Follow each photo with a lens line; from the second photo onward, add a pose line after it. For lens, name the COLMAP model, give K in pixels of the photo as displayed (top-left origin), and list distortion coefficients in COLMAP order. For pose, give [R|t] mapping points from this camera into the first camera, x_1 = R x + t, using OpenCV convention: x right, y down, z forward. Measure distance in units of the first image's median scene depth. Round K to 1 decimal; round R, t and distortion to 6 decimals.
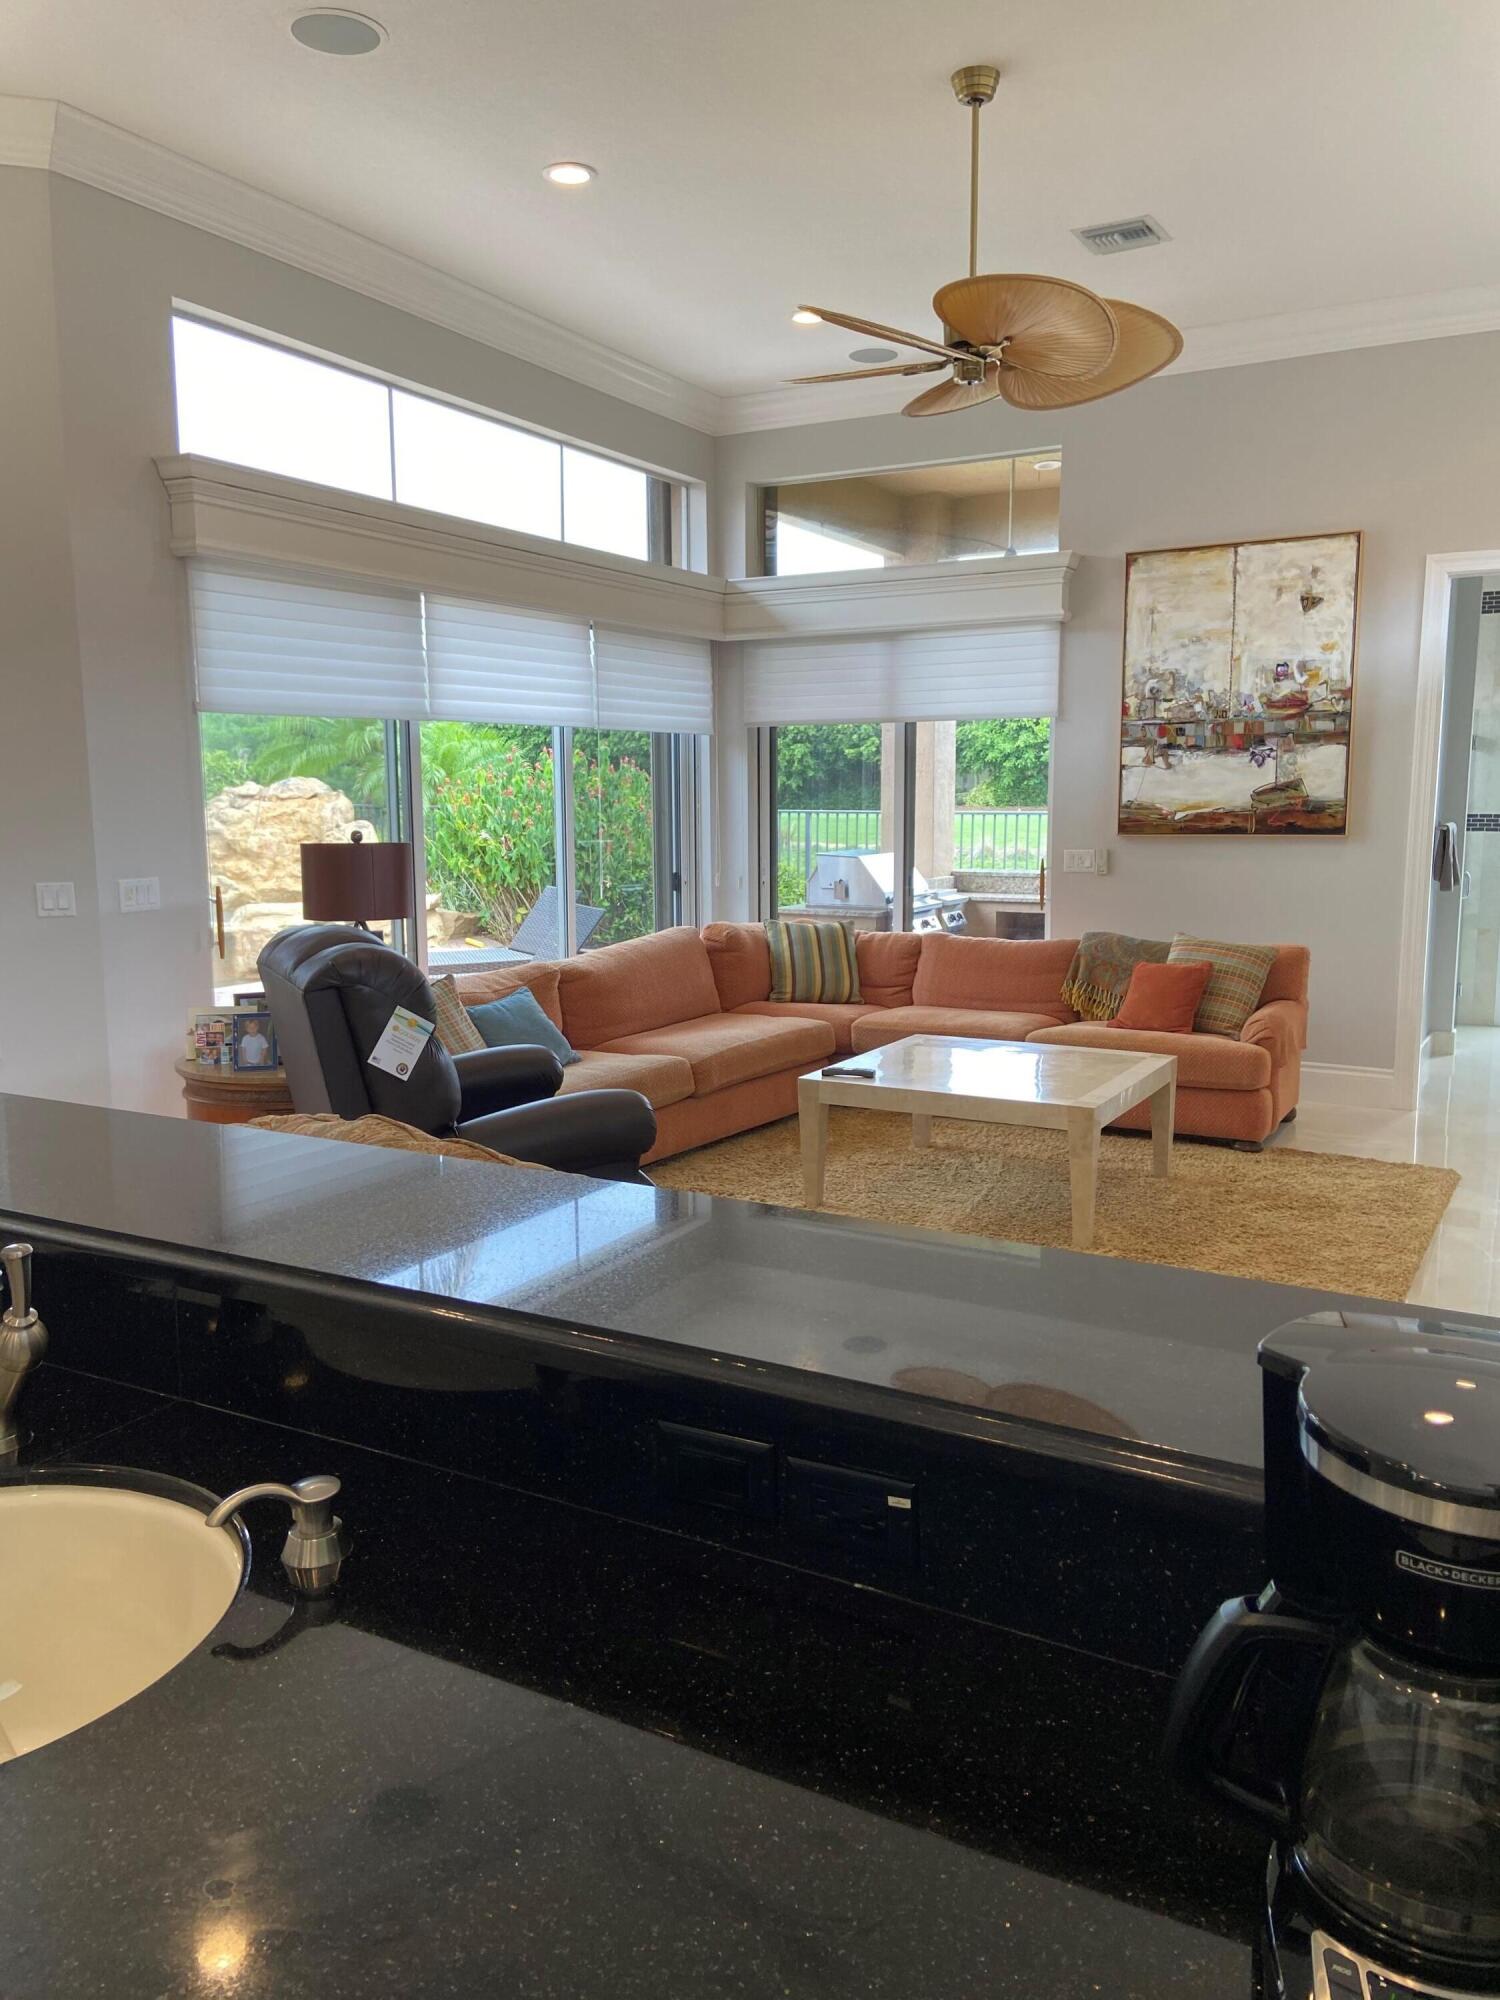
lens RADIAL K [[1501.0, 0, 743.1], [0, 1501.0, 989.4], [0, 0, 1]] dist [0.103962, -0.109875]
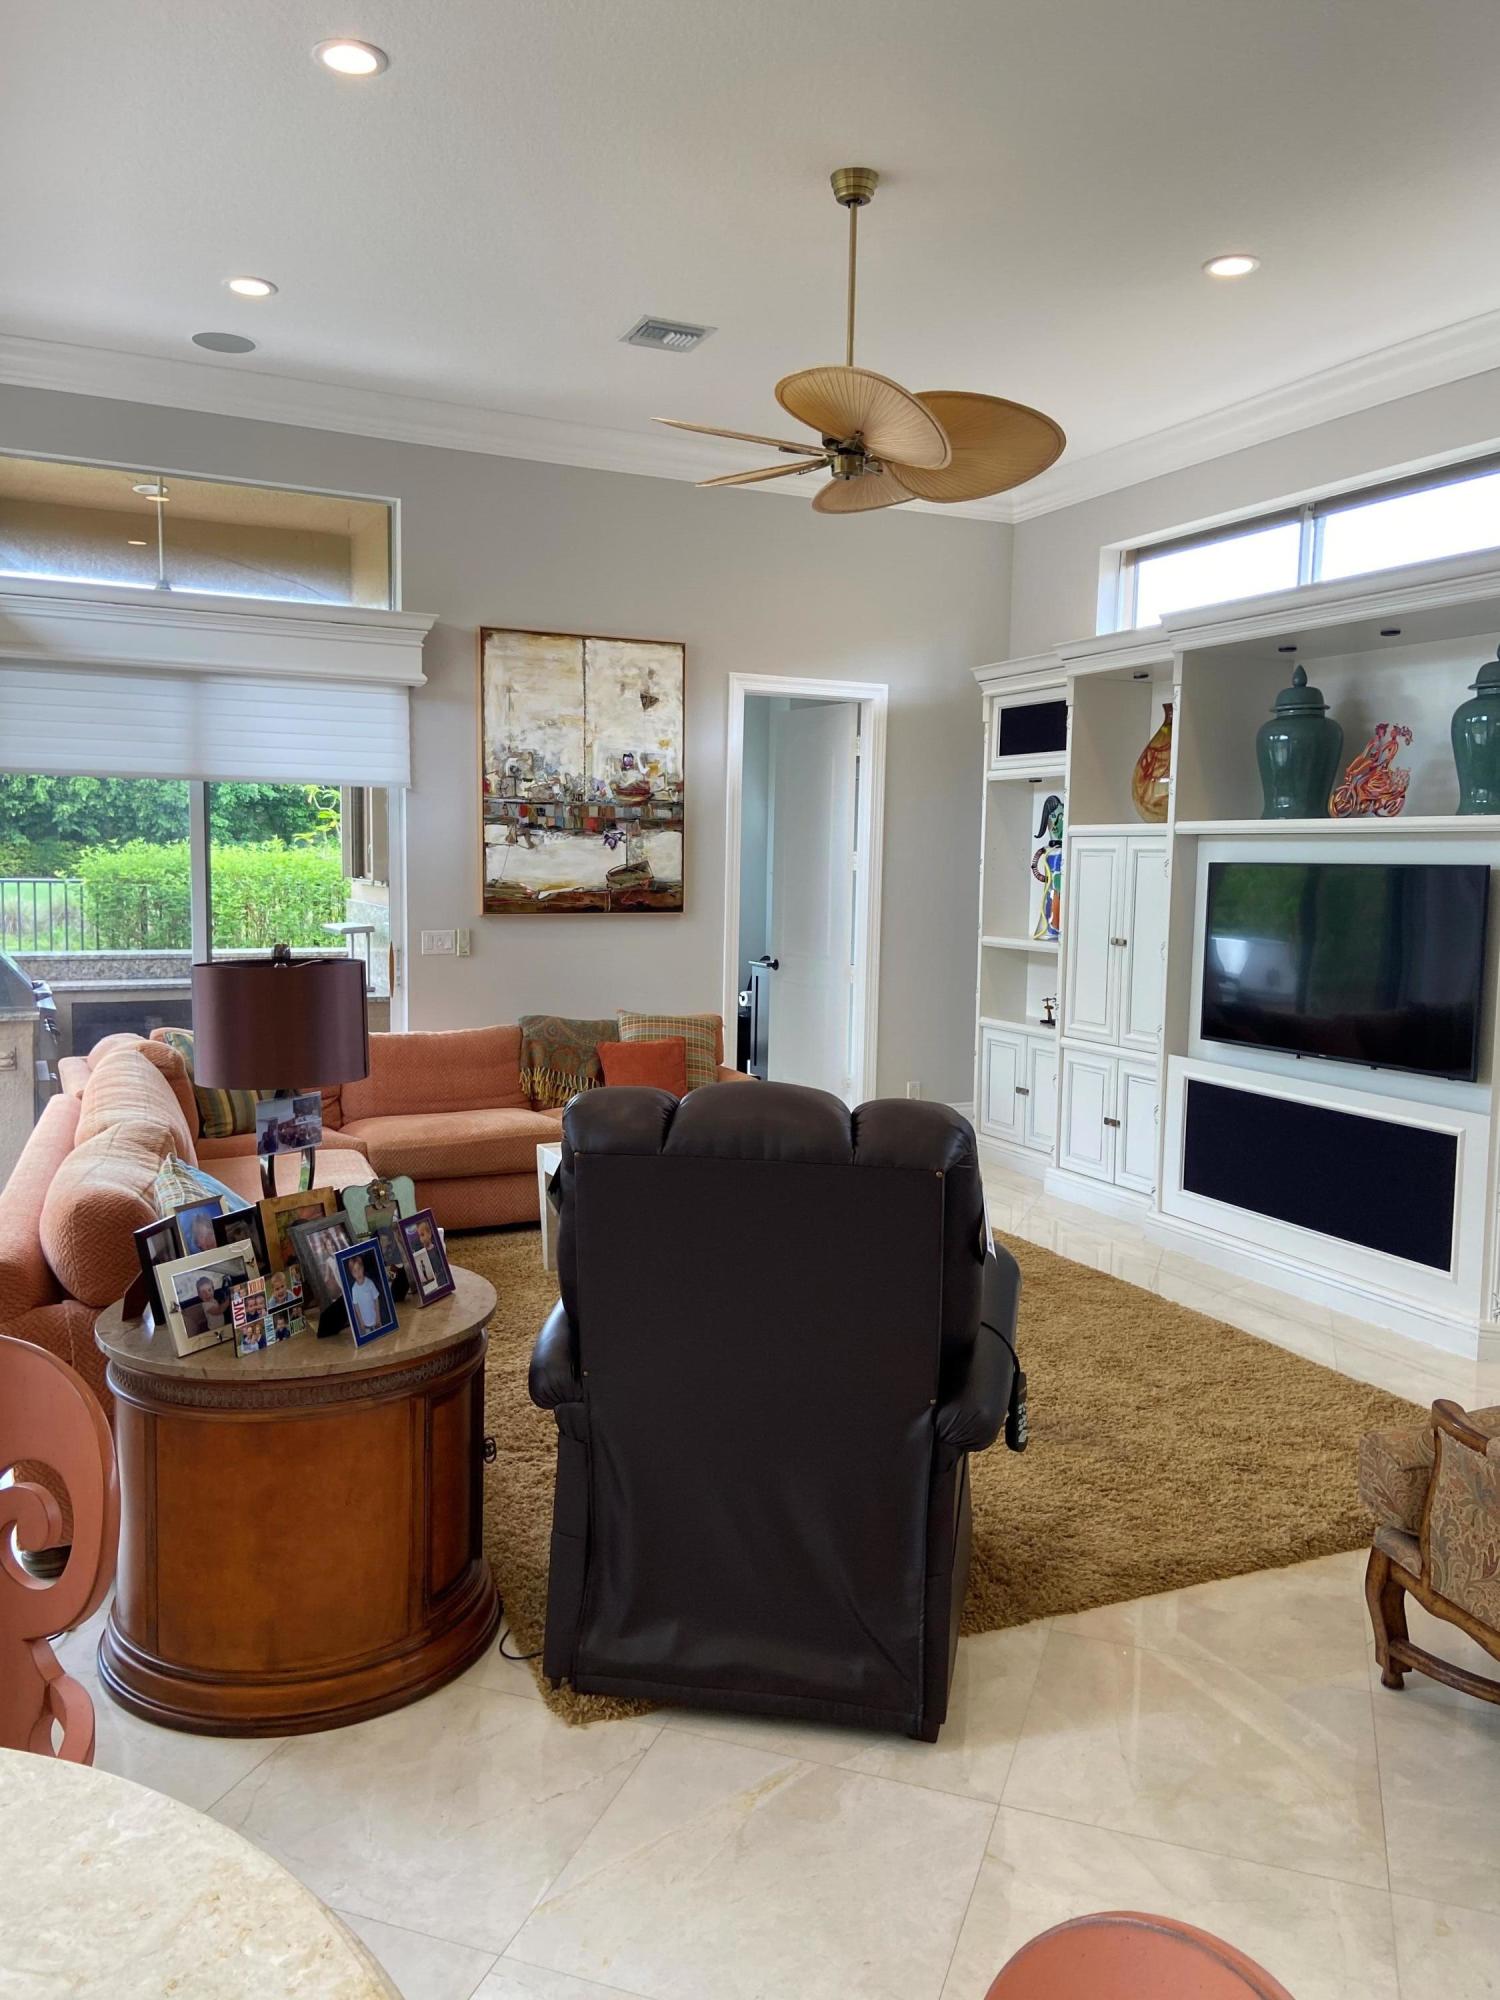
lens RADIAL K [[1501.0, 0, 750.0], [0, 1501.0, 982.9], [0, 0, 1]] dist [0.103962, -0.109875]
pose [[0.570784, -0.056988, 0.819120, -0.460658], [0.092091, 0.995738, 0.005105, -0.049833], [-0.815920, 0.072520, 0.573599, 0.325035]]
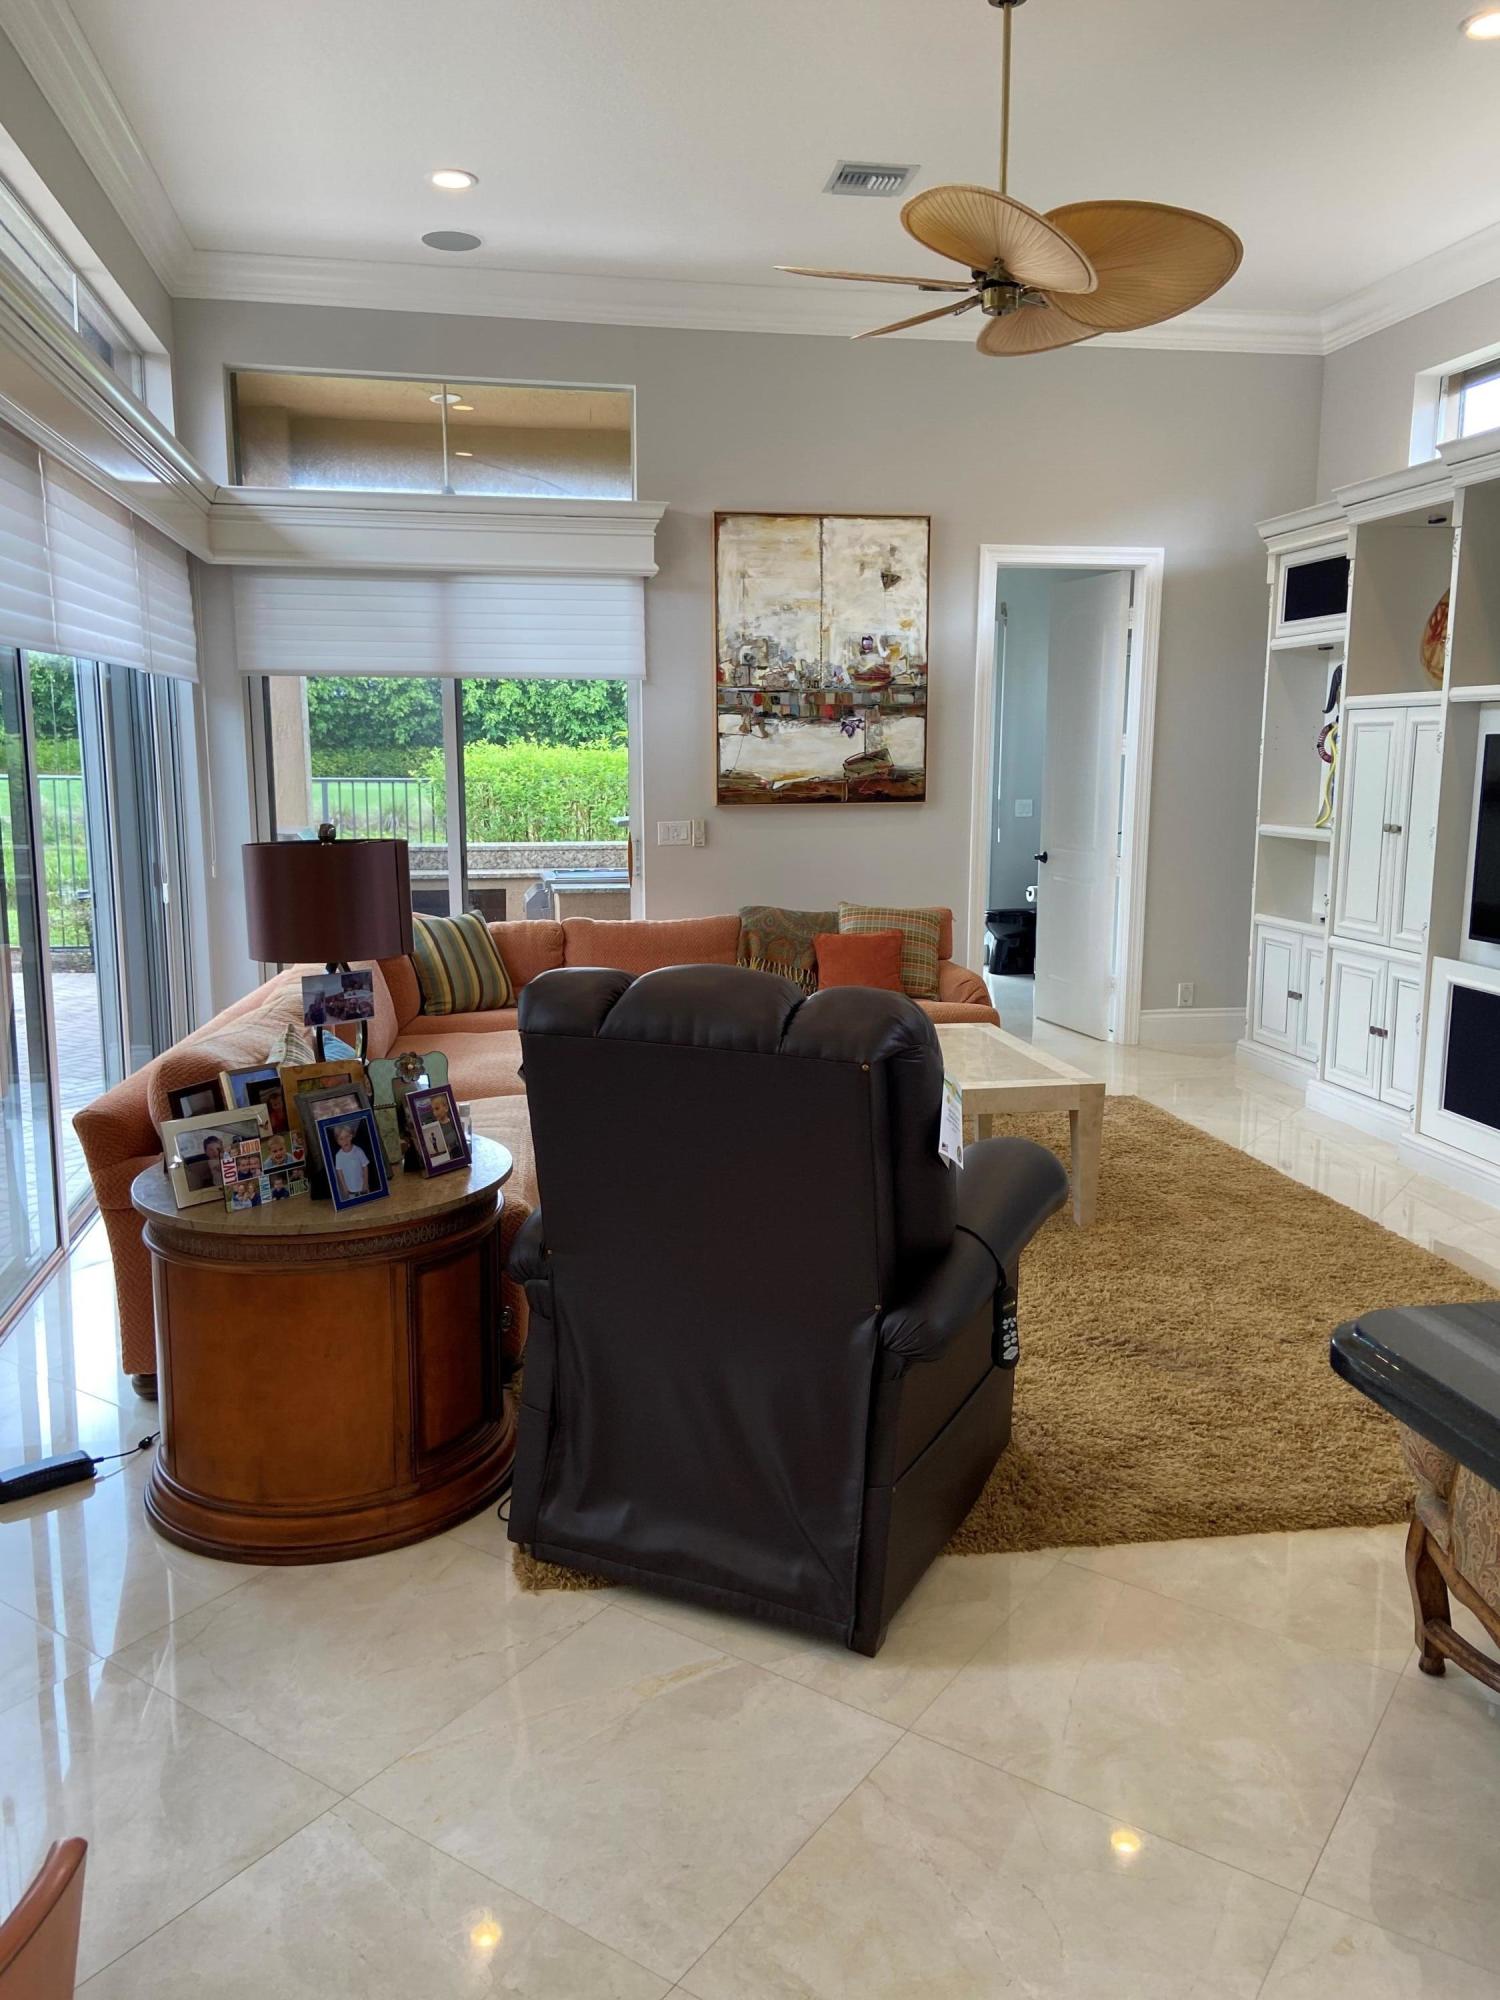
lens RADIAL K [[1501.0, 0, 745.6], [0, 1501.0, 977.3], [0, 0, 1]] dist [0.103962, -0.109875]
pose [[0.768255, -0.092445, 0.633434, -0.371464], [0.083134, 0.995546, 0.044466, -0.035011], [-0.634723, 0.018499, 0.772518, 0.255708]]
